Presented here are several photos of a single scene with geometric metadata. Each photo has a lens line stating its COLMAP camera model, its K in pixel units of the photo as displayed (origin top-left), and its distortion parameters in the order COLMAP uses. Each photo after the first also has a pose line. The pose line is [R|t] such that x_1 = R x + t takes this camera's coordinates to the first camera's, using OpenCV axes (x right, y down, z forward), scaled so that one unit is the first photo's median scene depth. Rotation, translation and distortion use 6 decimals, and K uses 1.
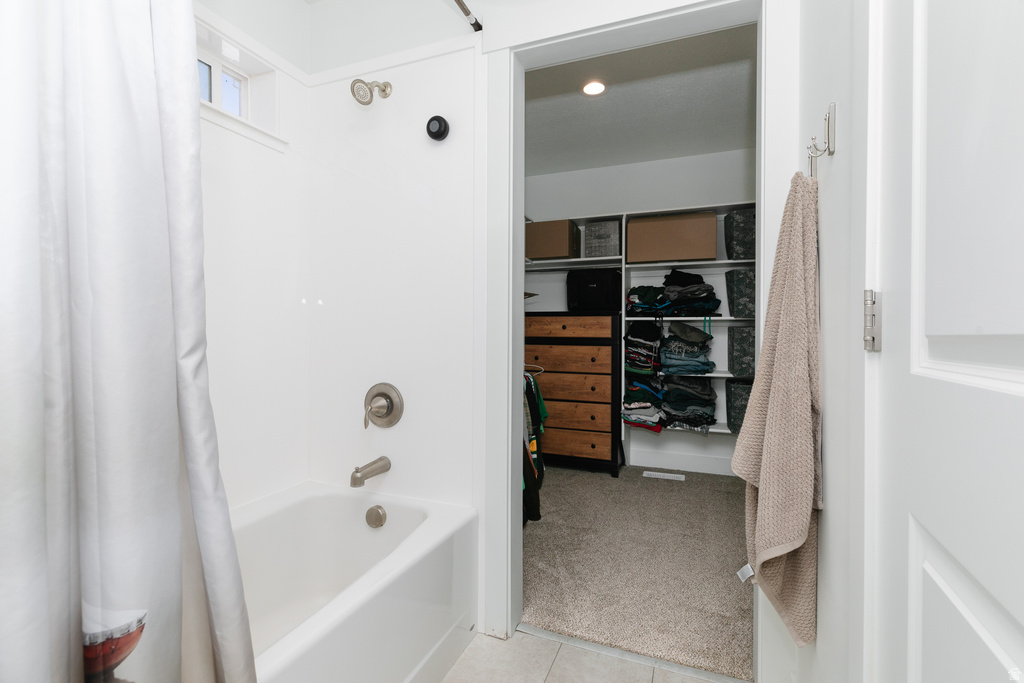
lens RADIAL K [[460.9, 0, 509.6], [0, 460.9, 336.6], [0, 0, 1]] dist [0.022866, -0.000038]
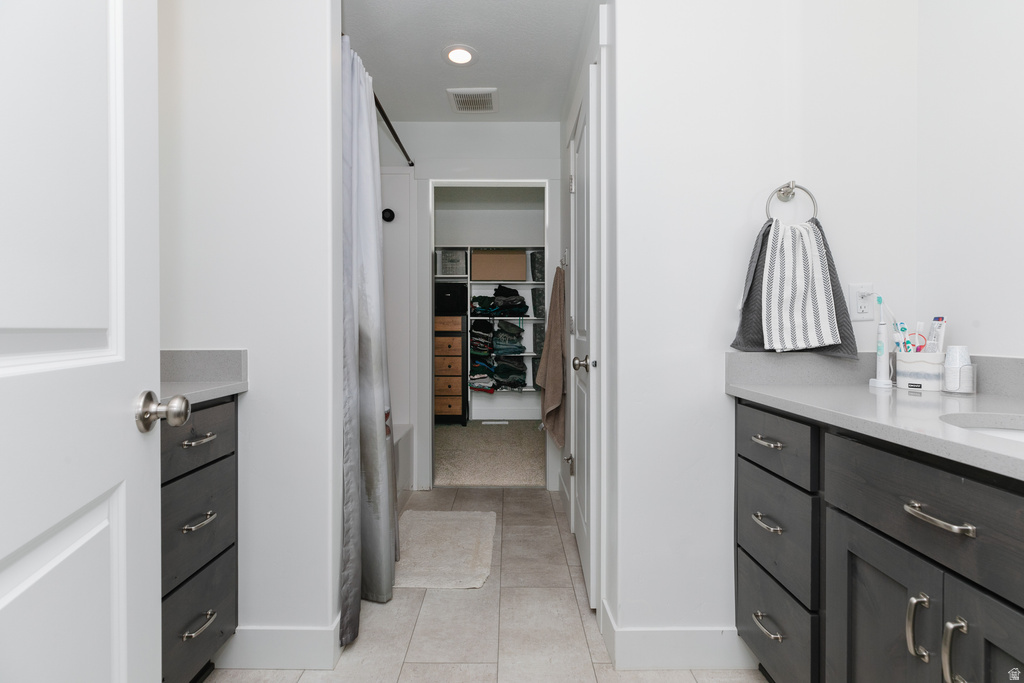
lens RADIAL K [[467.6, 0, 511.3], [0, 467.6, 332.0], [0, 0, 1]] dist [0.017595, -0.001363]
pose [[0.921730, -0.008806, 0.387731, -0.207581], [0.007351, 0.999959, 0.005237, -0.001306], [-0.387761, -0.001977, 0.921758, -0.425484]]
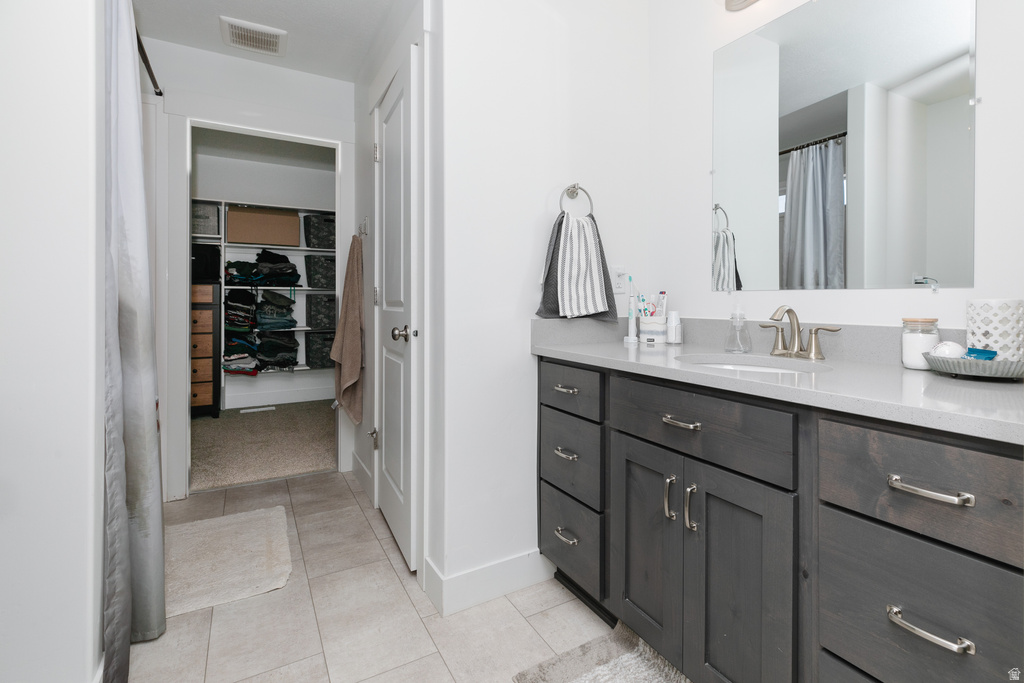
lens RADIAL K [[481.1, 0, 524.7], [0, 481.1, 301.5], [0, 0, 1]] dist [0.026847, -0.000268]
pose [[0.613008, -0.007376, 0.790043, -0.281987], [0.006842, 0.999968, 0.004027, -0.000500], [-0.790047, 0.002937, 0.613039, -0.422313]]
